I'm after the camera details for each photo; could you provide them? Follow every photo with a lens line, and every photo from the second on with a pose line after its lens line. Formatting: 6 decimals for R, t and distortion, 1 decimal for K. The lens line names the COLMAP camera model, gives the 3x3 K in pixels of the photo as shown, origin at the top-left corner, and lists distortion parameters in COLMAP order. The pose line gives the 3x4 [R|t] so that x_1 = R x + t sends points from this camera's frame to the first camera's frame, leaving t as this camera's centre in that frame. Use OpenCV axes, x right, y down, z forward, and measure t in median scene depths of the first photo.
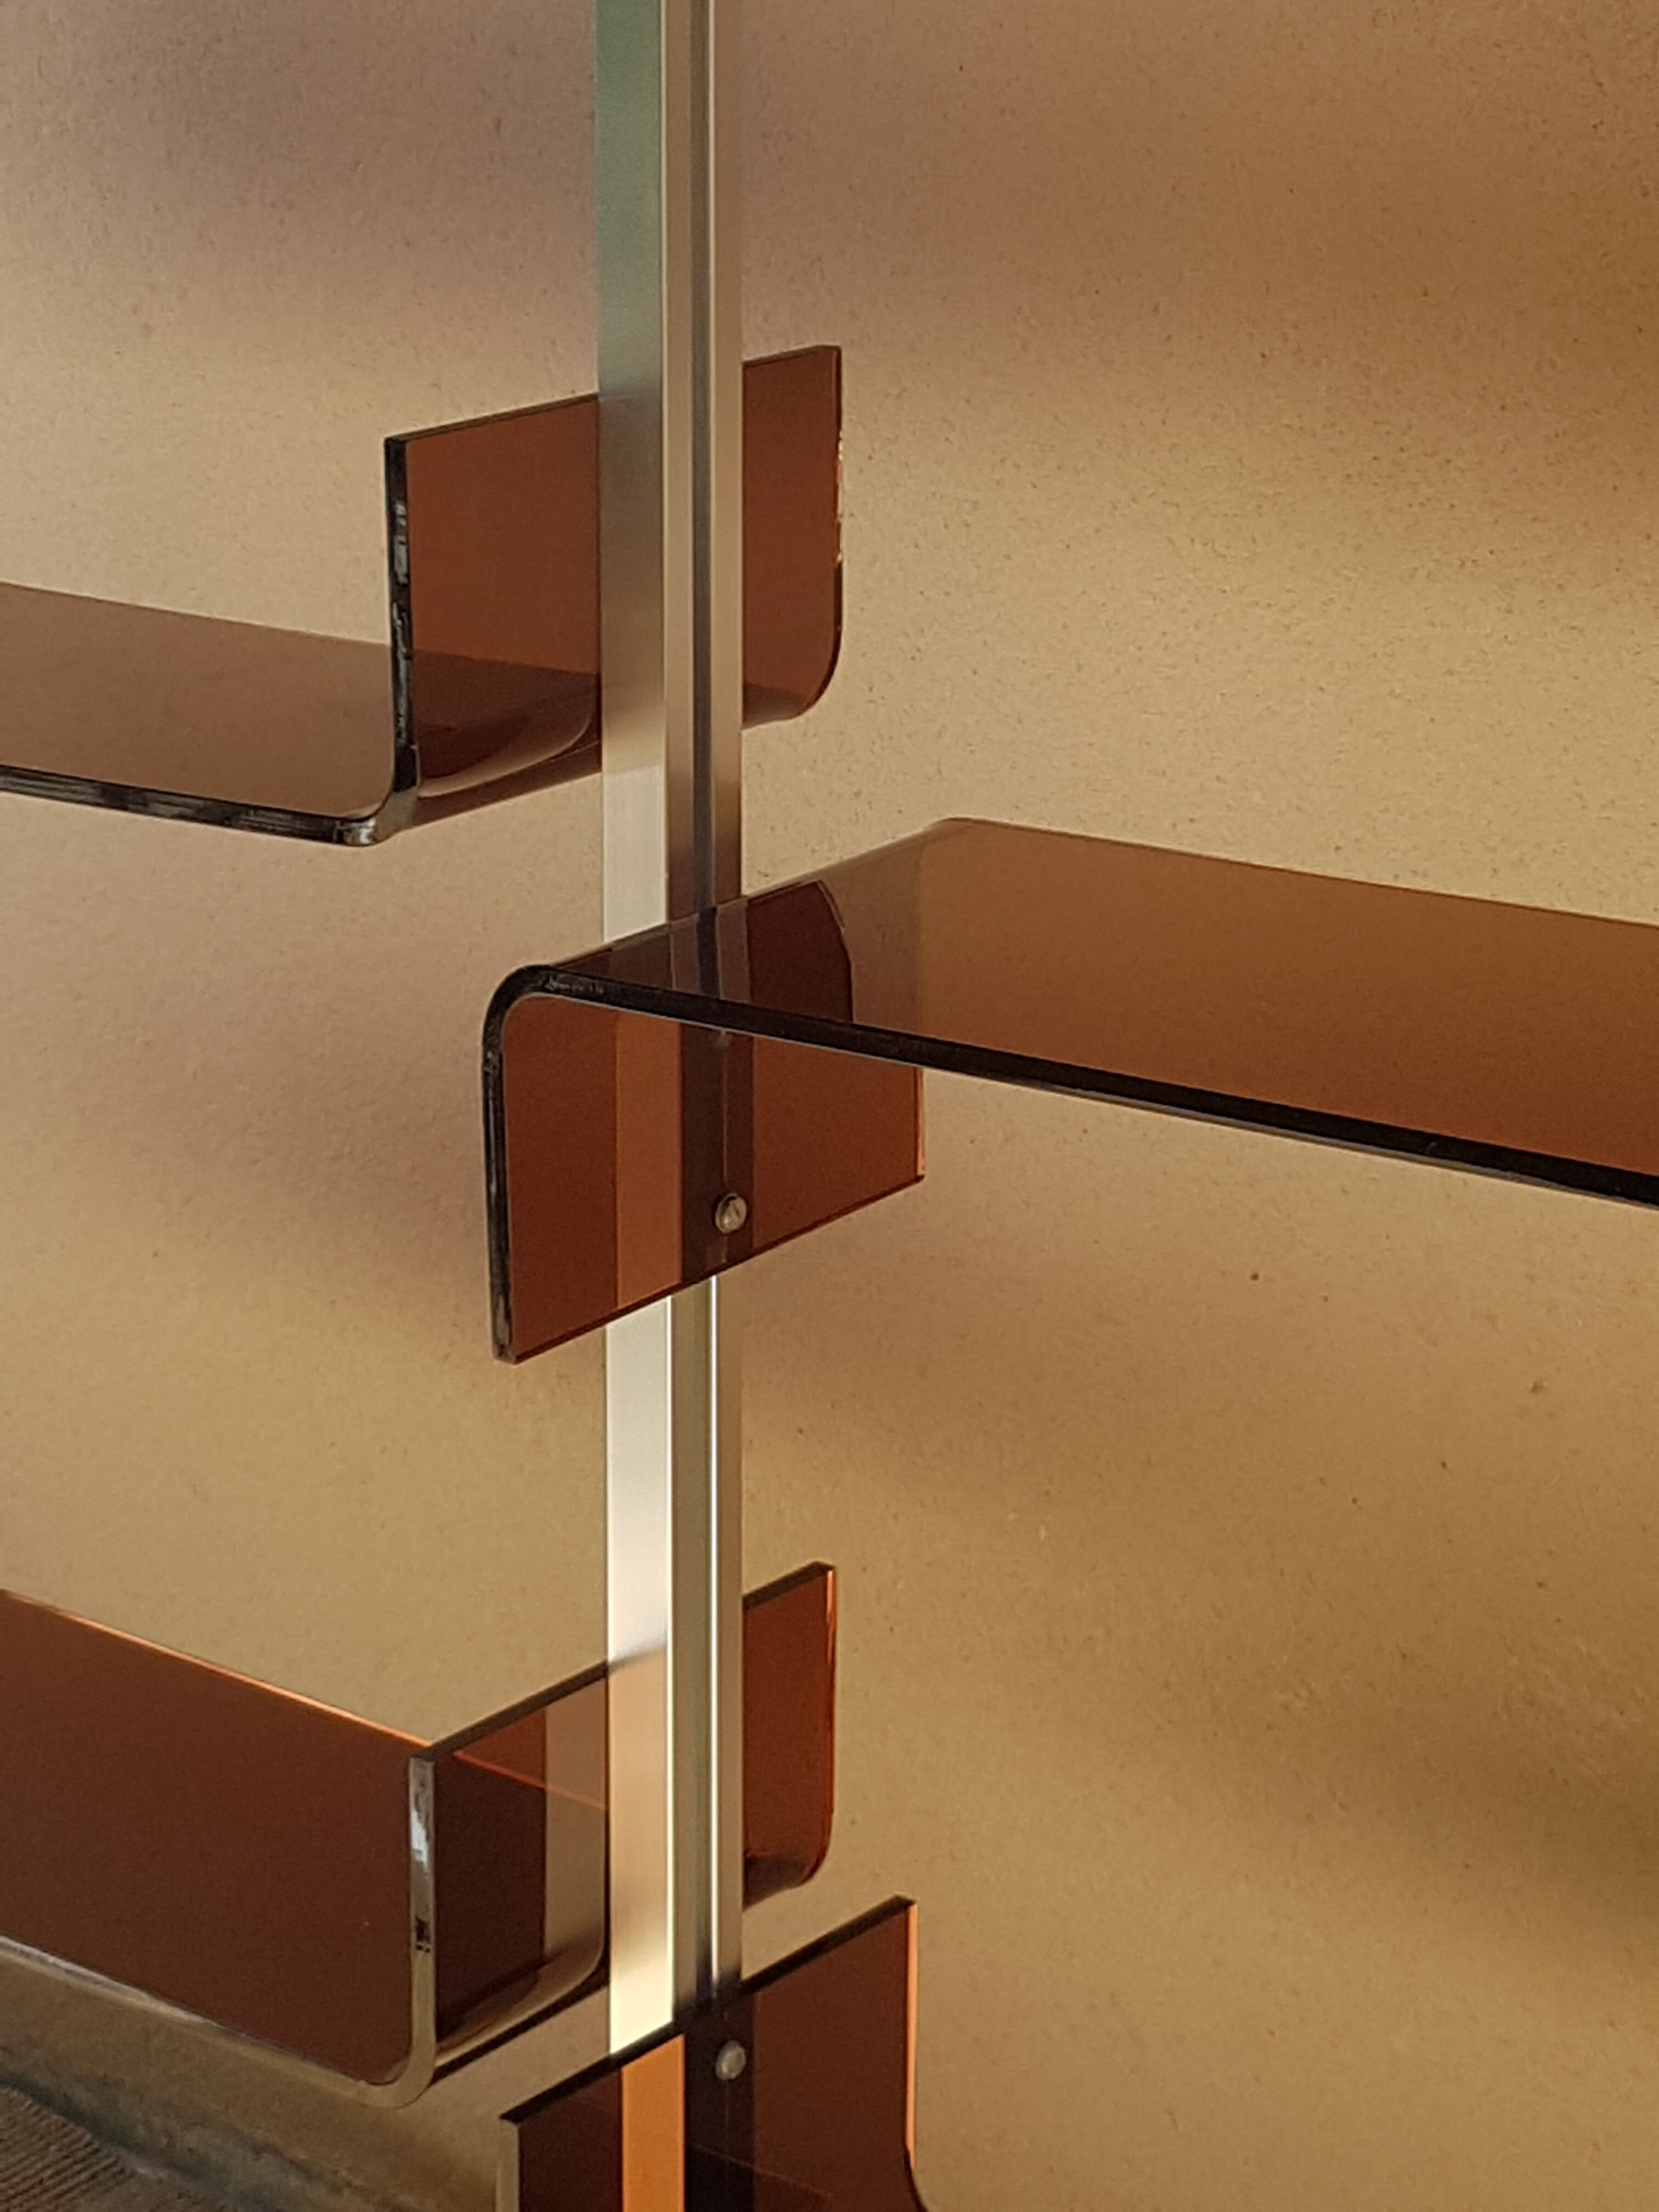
lens RADIAL K [[4657.1, 0, 827.0], [0, 4657.1, 968.1], [0, 0, 1]] dist [0.233761, 0.492300]
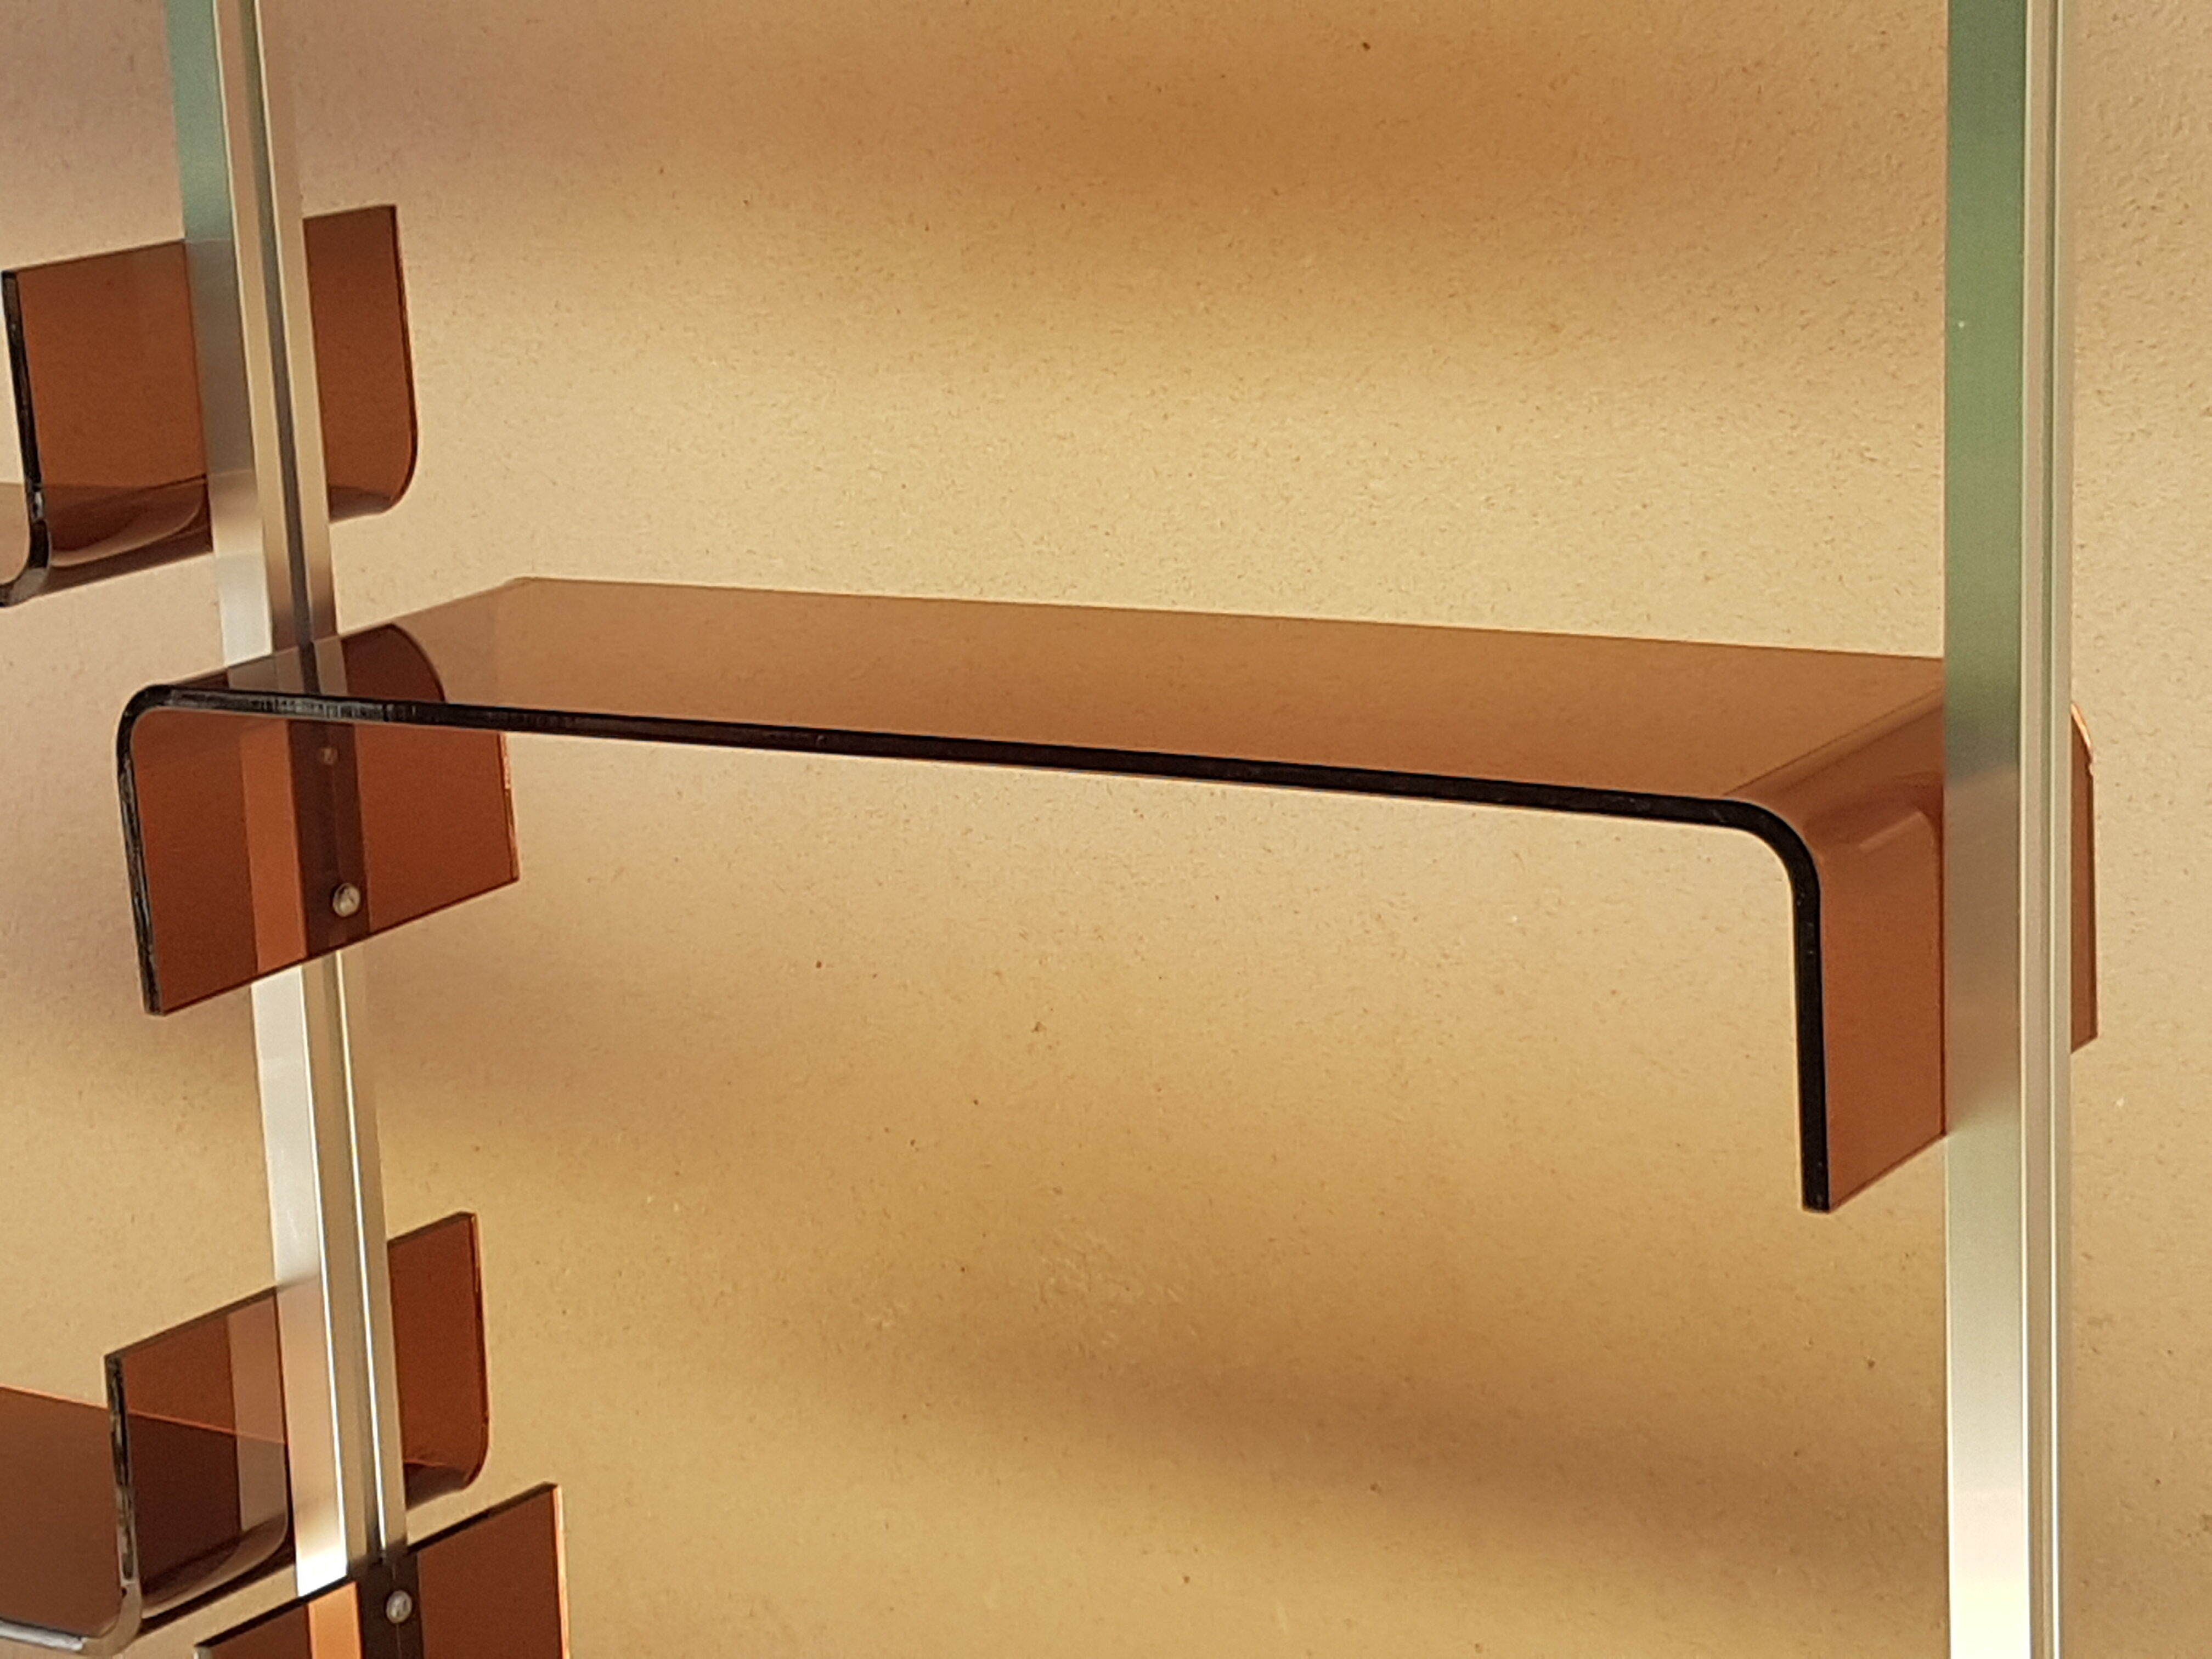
lens RADIAL K [[4657.1, 0, 1106.0], [0, 4657.1, 829.5], [0, 0, 1]] dist [0.233761, 0.492300]
pose [[0.995497, -0.063299, 0.070562, 0.089084], [0.066781, 0.996606, -0.048130, 0.102184], [-0.067276, 0.052626, 0.996346, -0.243099]]
